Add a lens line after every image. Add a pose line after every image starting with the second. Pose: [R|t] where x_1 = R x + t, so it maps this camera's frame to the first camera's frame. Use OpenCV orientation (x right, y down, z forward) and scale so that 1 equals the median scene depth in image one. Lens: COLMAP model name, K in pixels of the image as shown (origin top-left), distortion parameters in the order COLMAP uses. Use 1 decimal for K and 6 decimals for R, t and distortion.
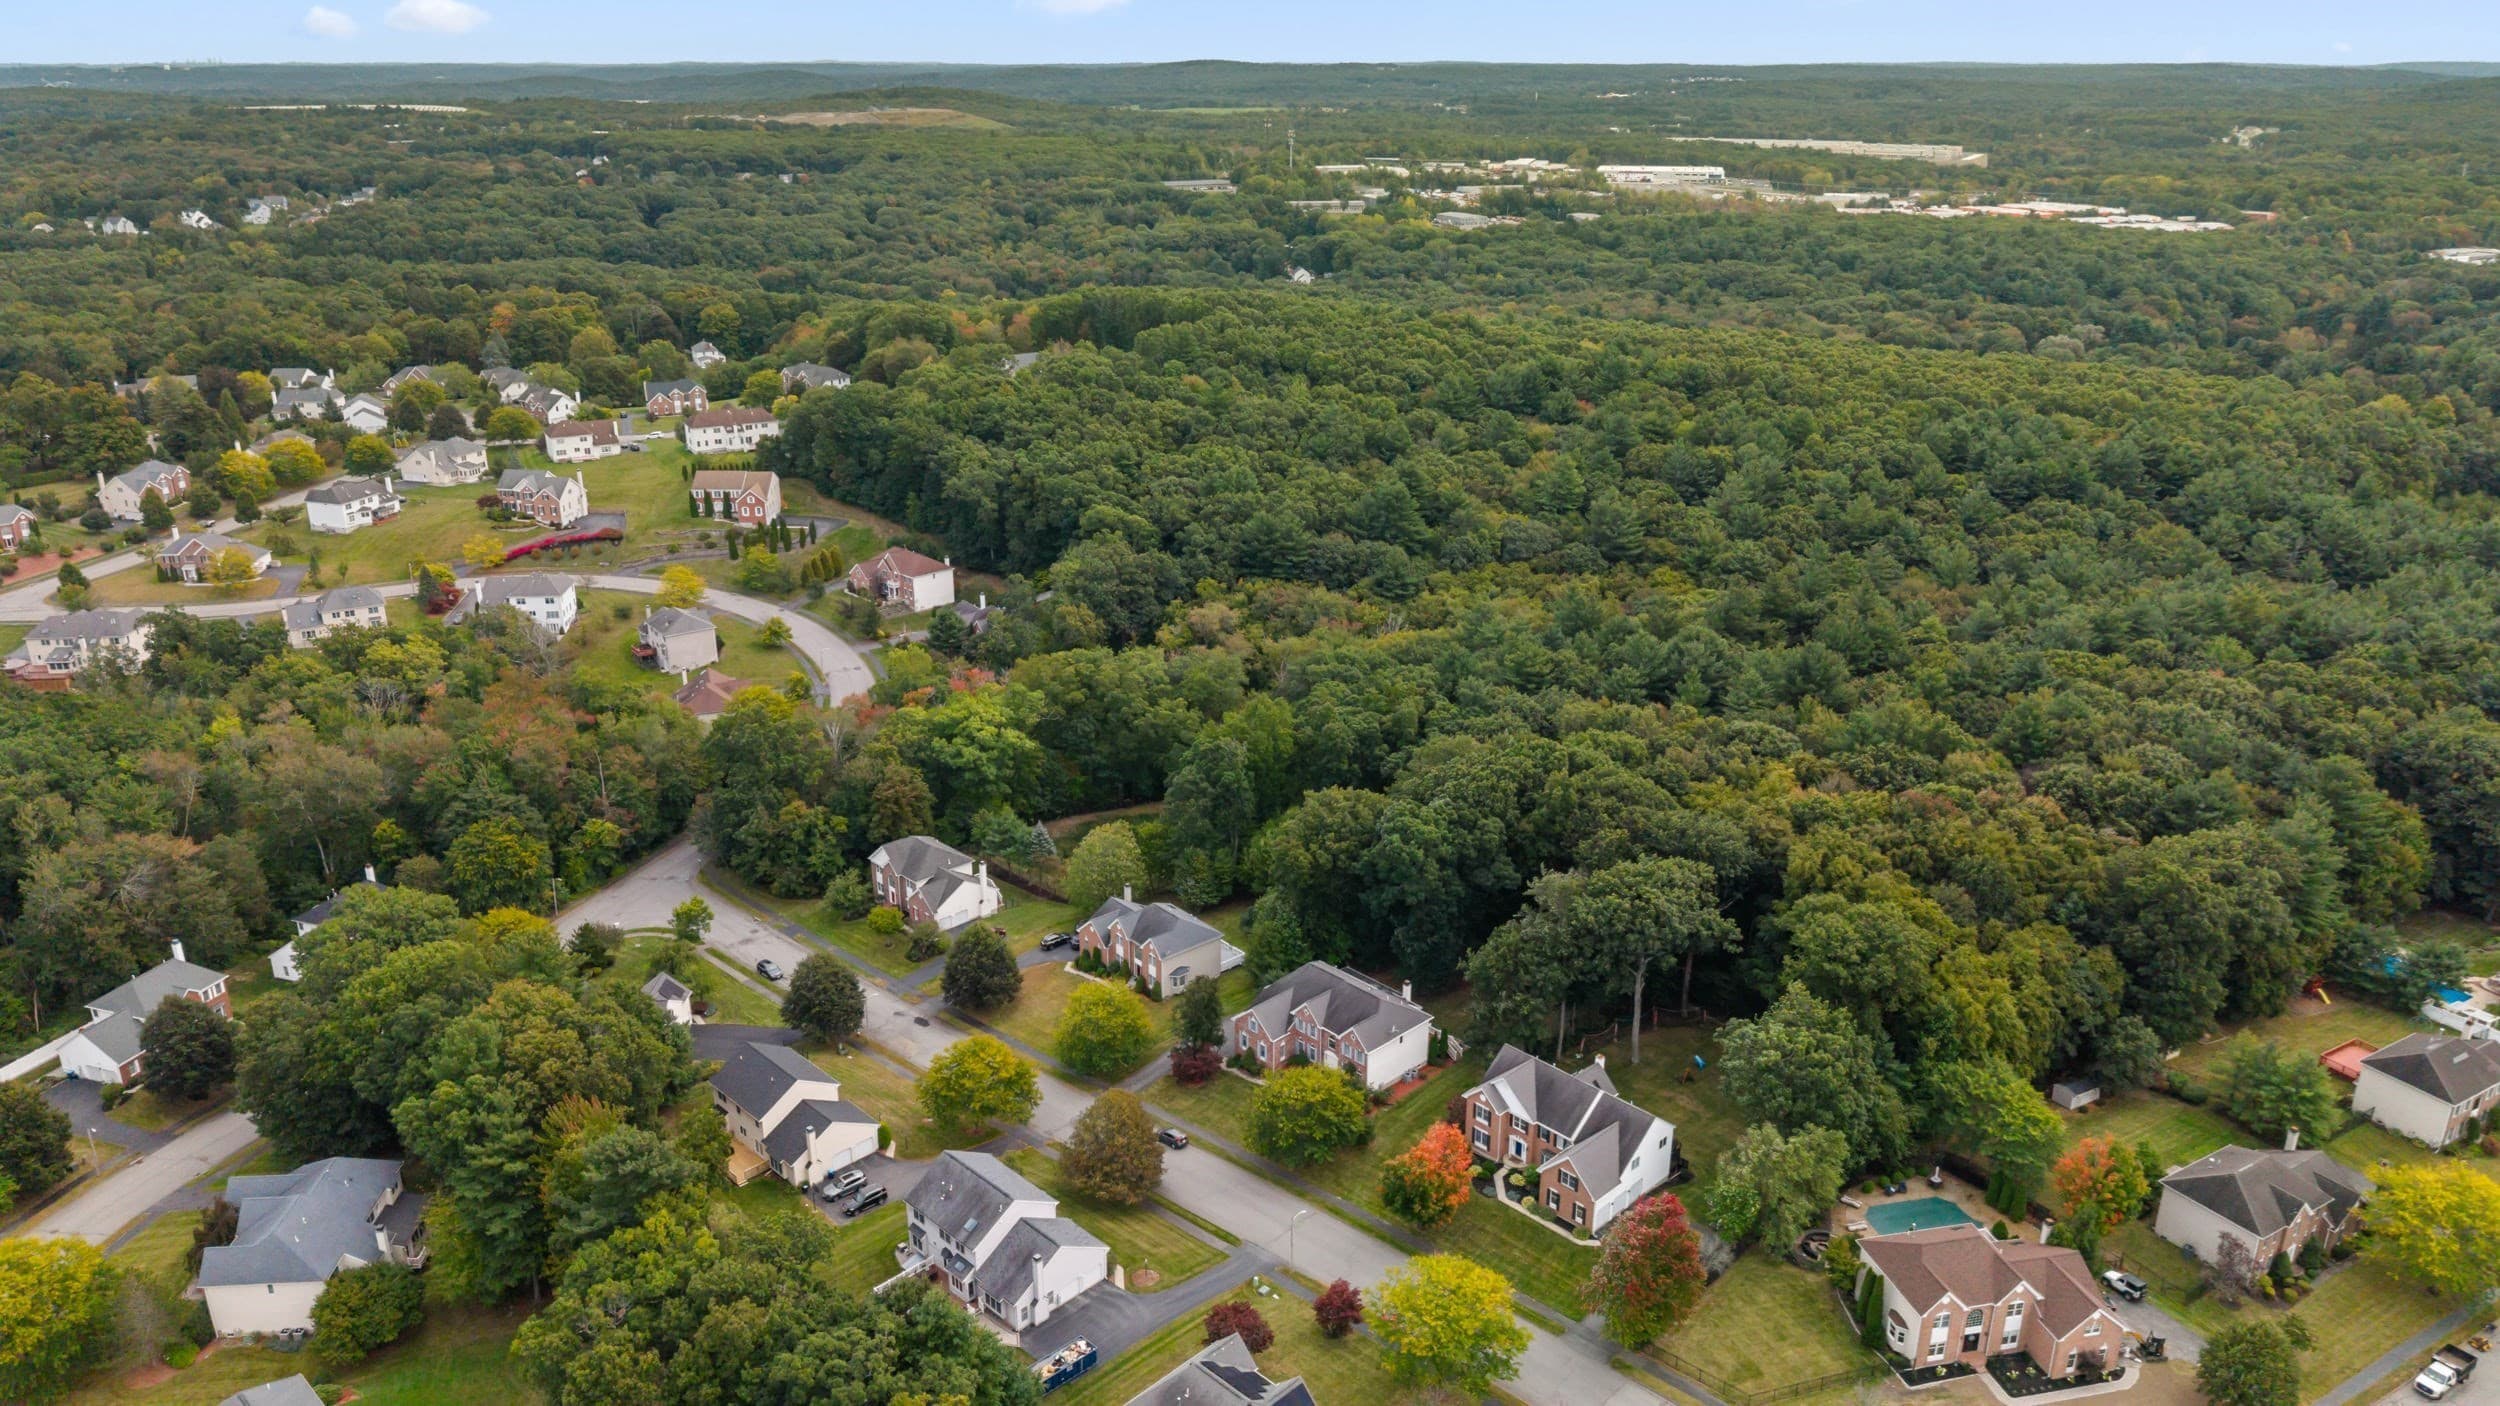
lens RADIAL K [[1756.8, 0, 1250.0], [0, 1756.8, 703.0], [0, 0, 1]] dist [0.045311, -0.063347]
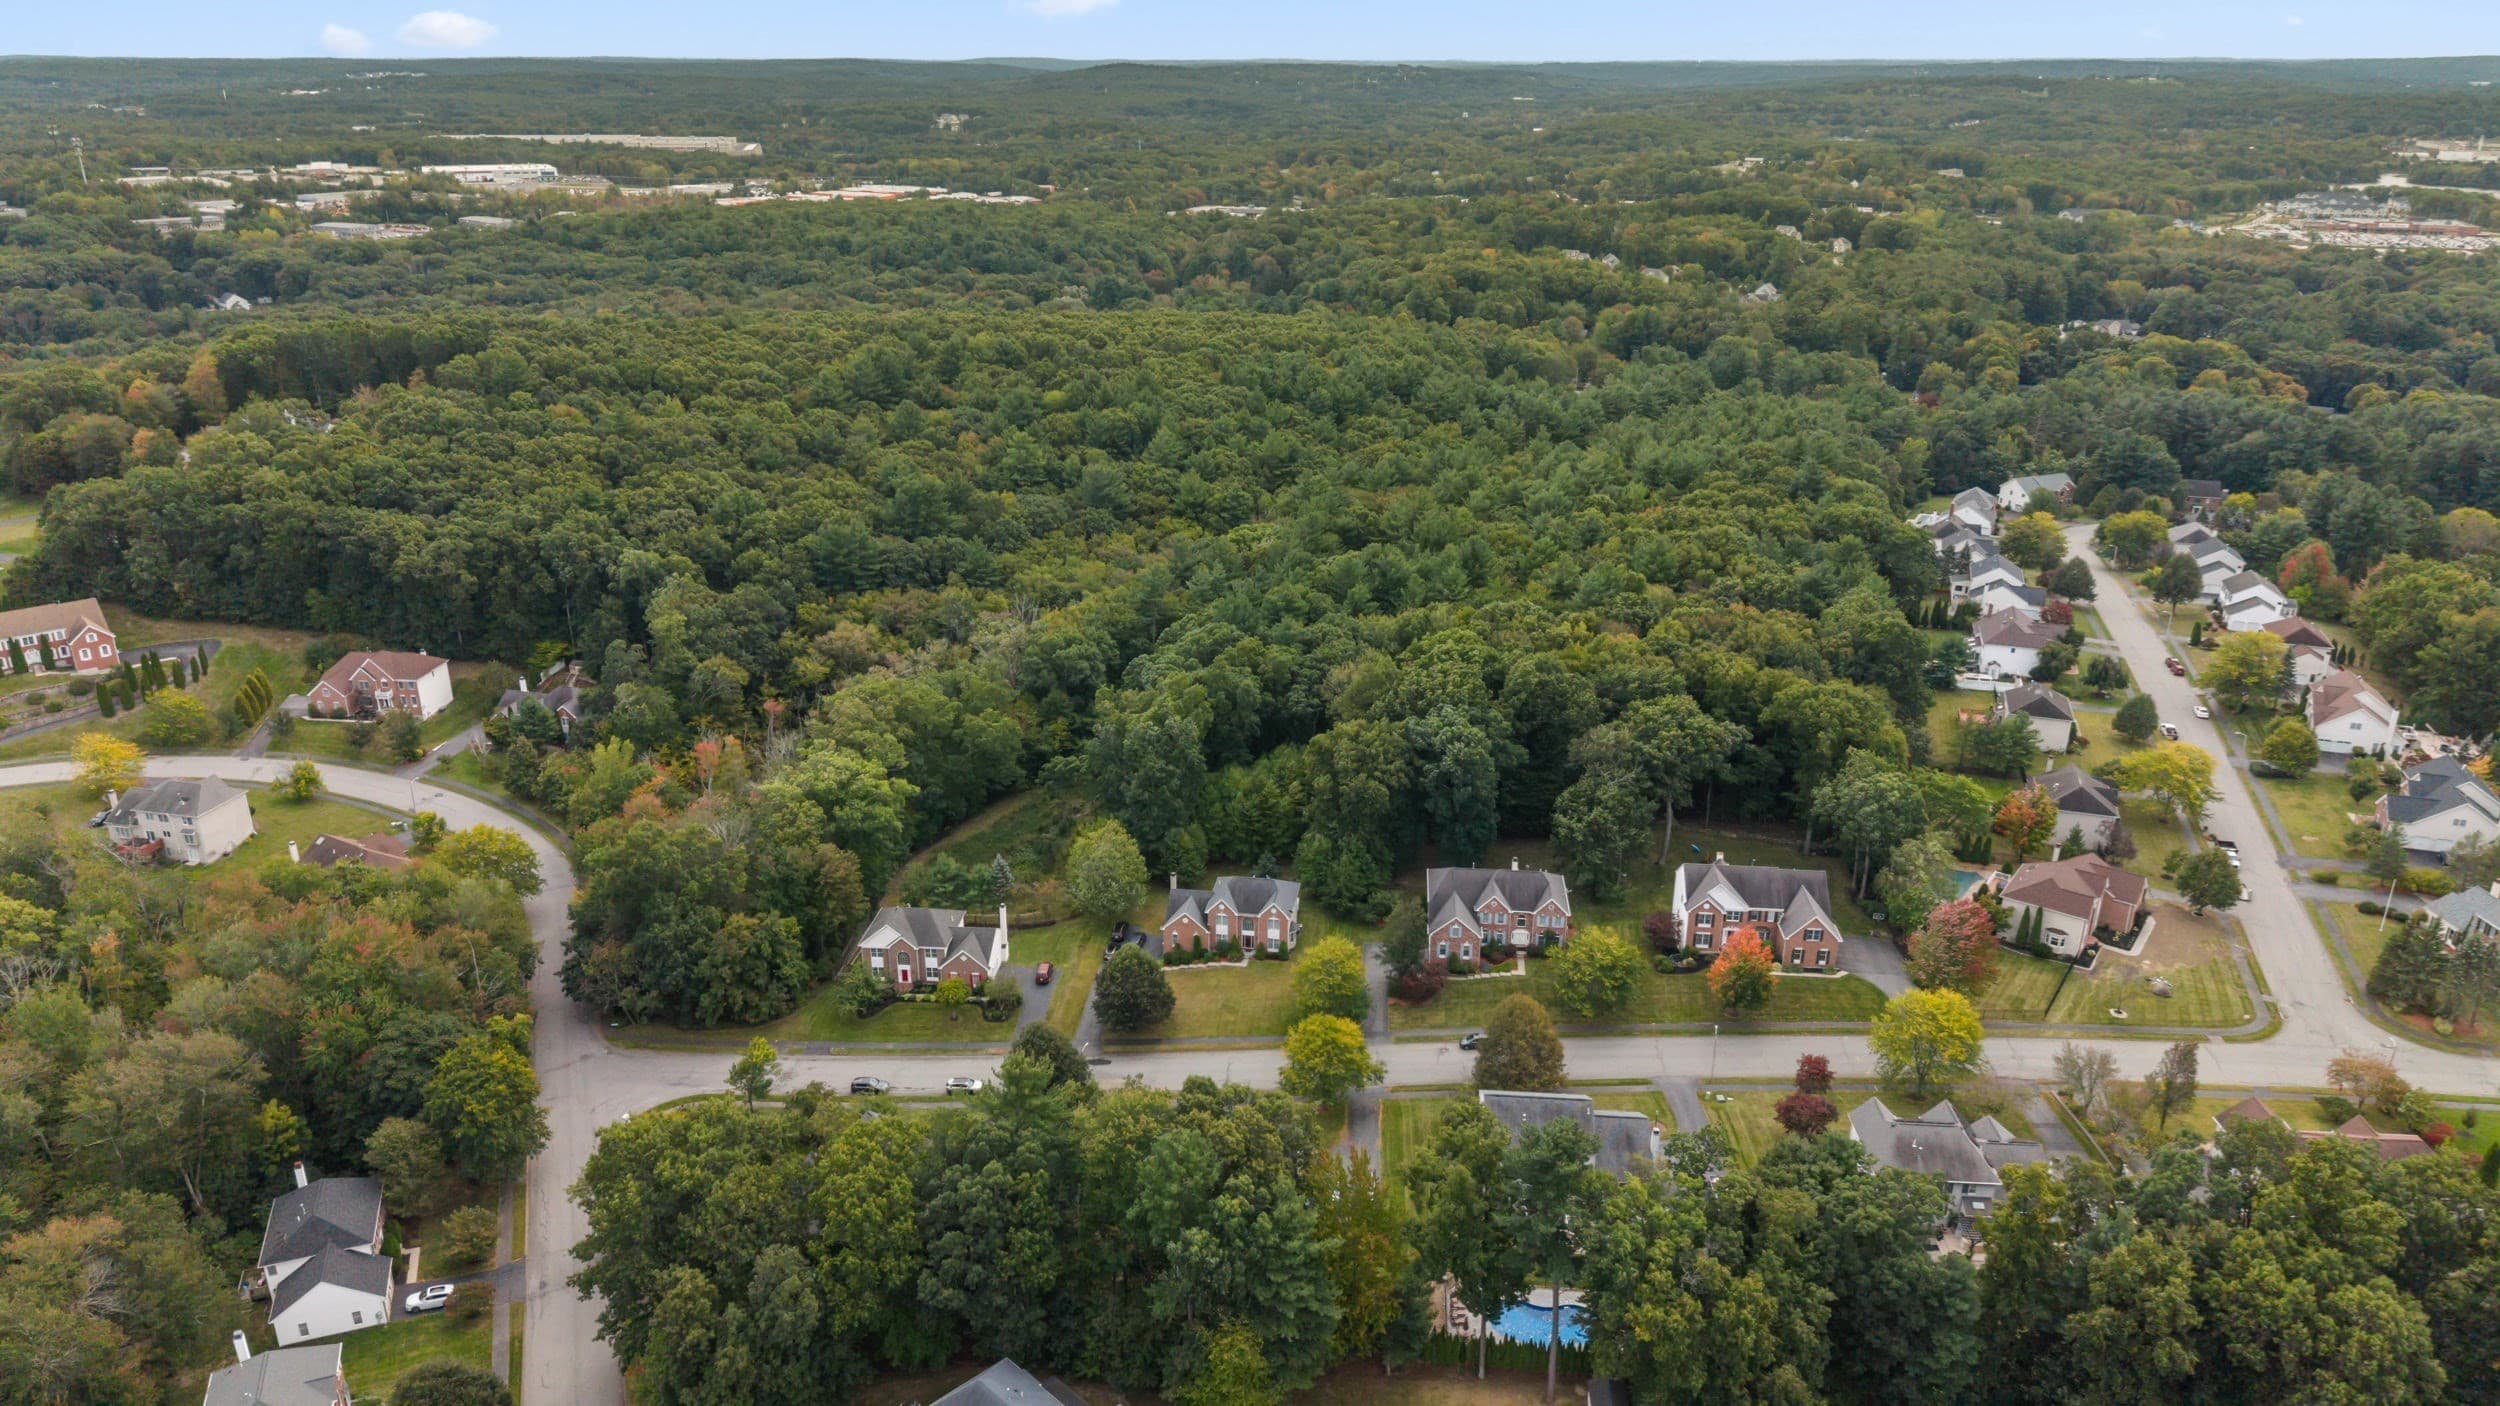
lens RADIAL K [[1727.7, 0, 1250.0], [0, 1727.7, 703.0], [0, 0, 1]] dist [0.037667, -0.047087]
pose [[0.753168, -0.231319, 0.615816, -0.586814], [0.226160, 0.970125, 0.087805, -0.064784], [-0.617729, 0.073141, 0.782982, 0.175975]]
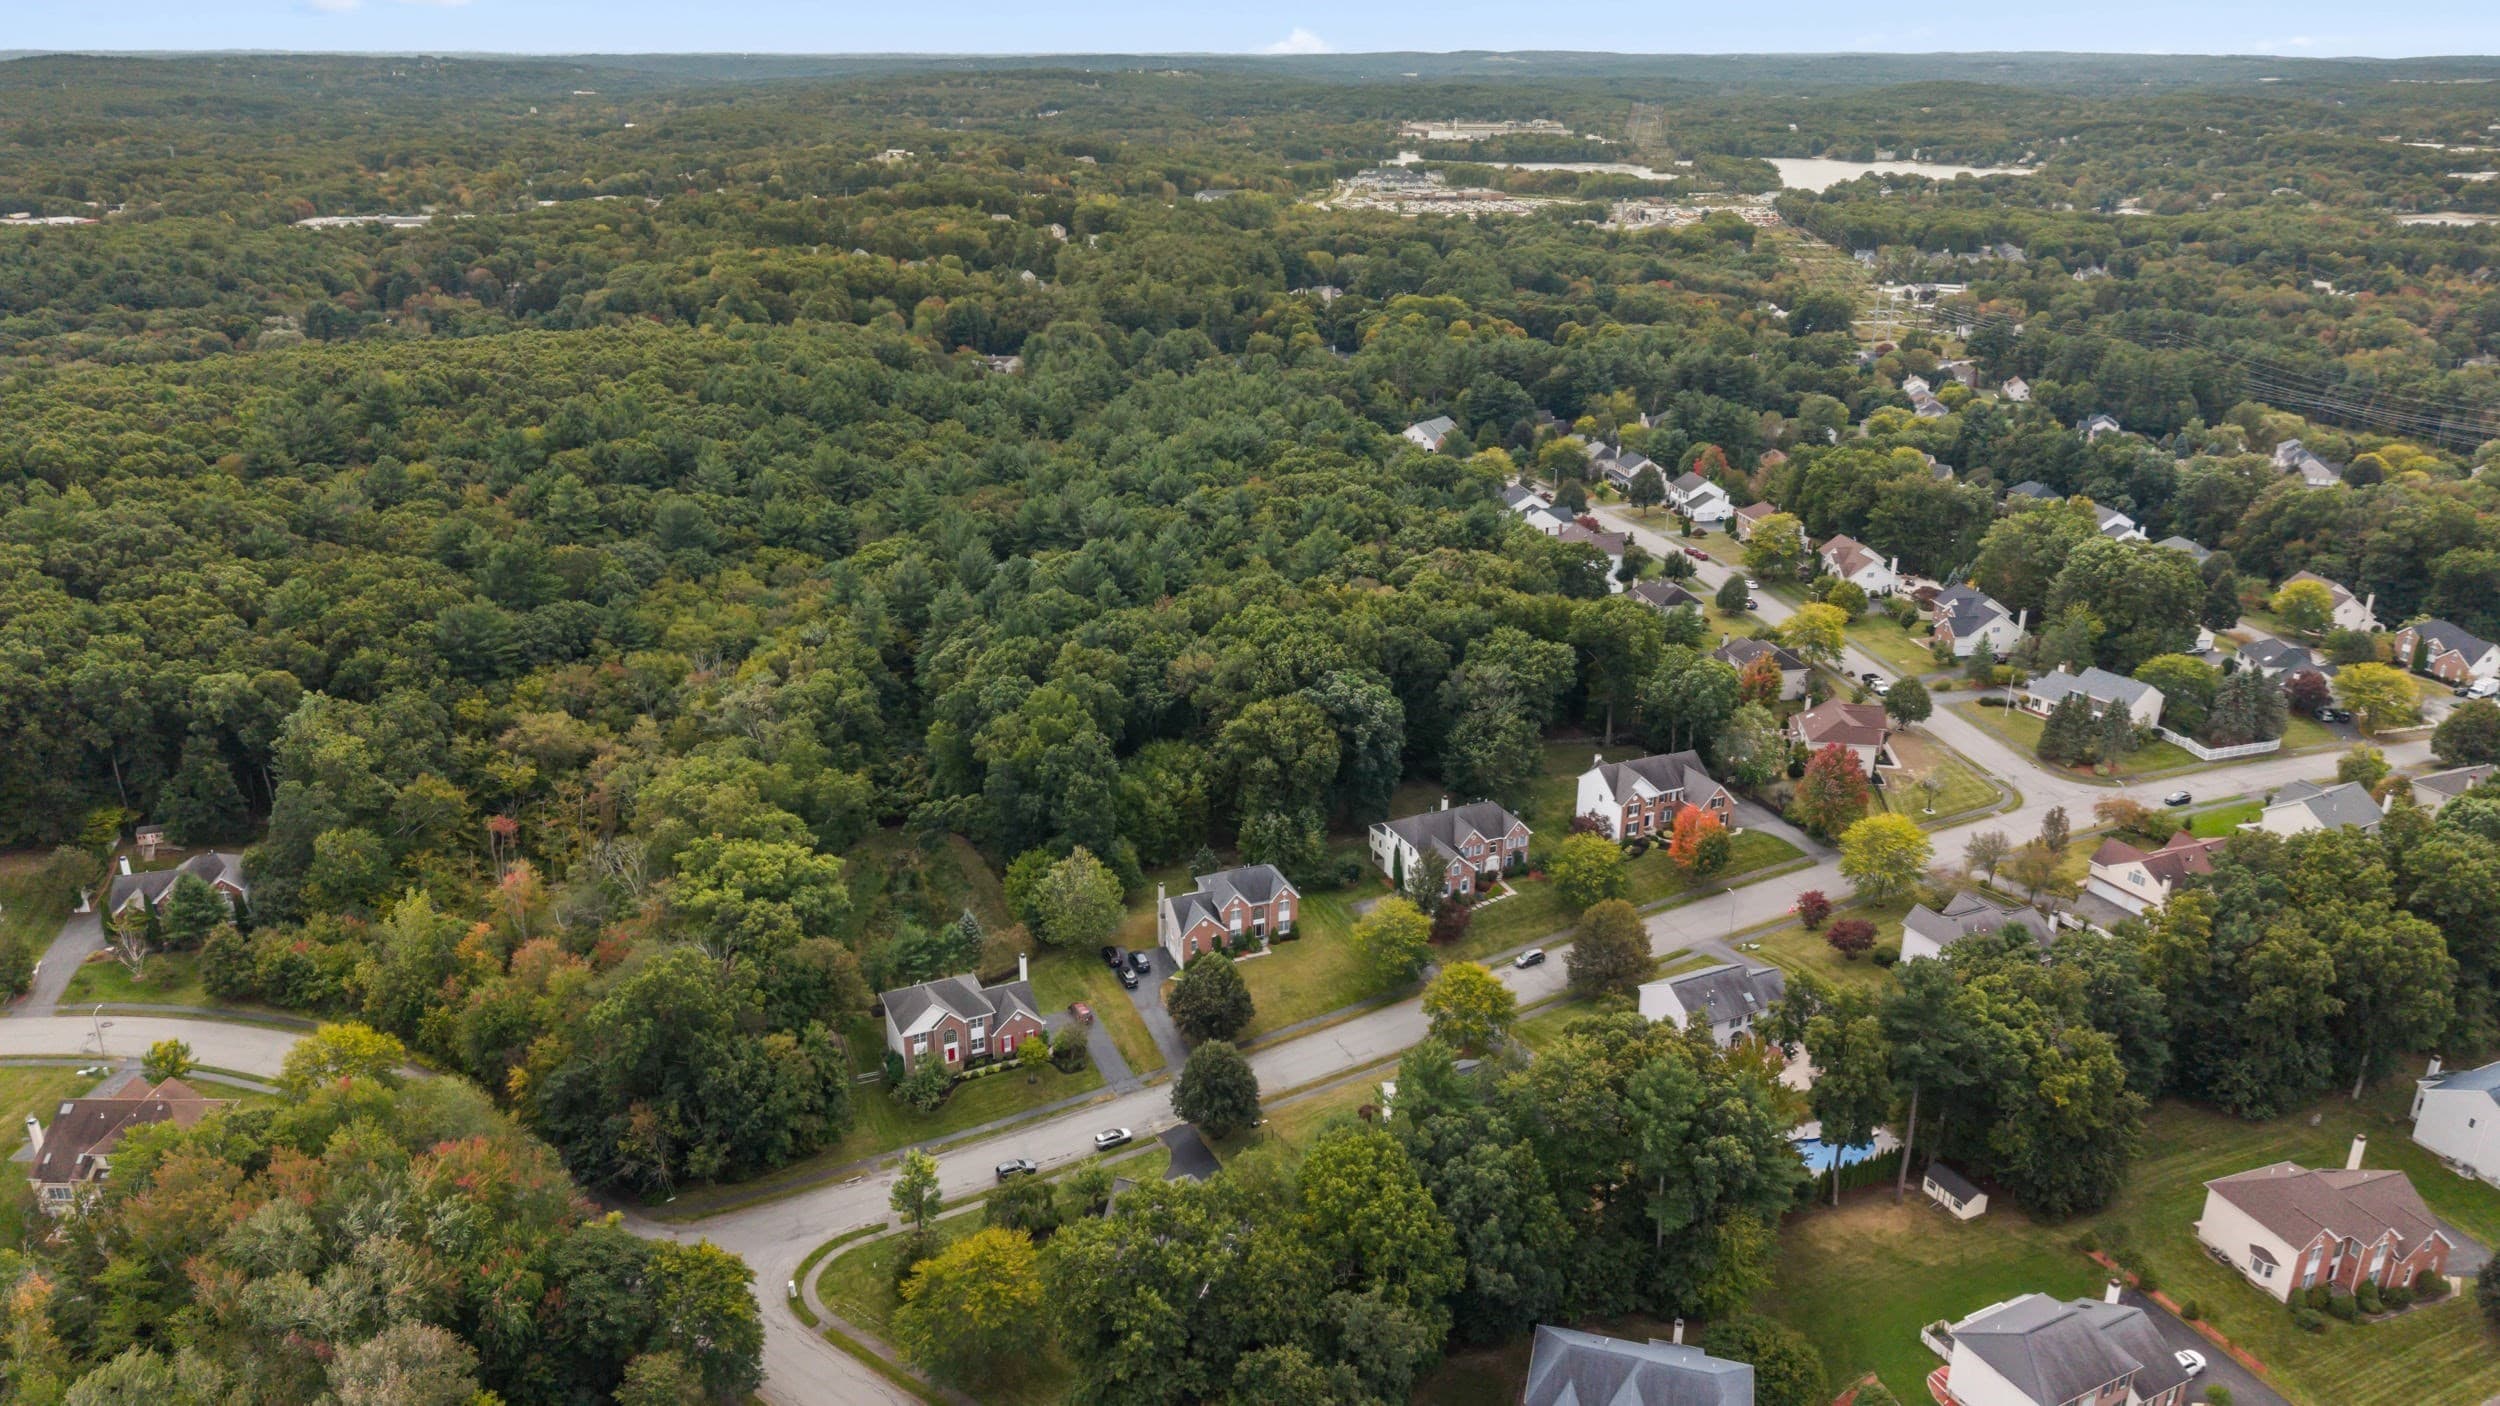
lens RADIAL K [[1756.8, 0, 1250.0], [0, 1756.8, 703.0], [0, 0, 1]] dist [0.045311, -0.063347]
pose [[0.309565, -0.330493, 0.891596, -0.846701], [0.323132, 0.918418, 0.228243, -0.187108], [-0.894290, 0.217447, 0.391103, 0.512167]]
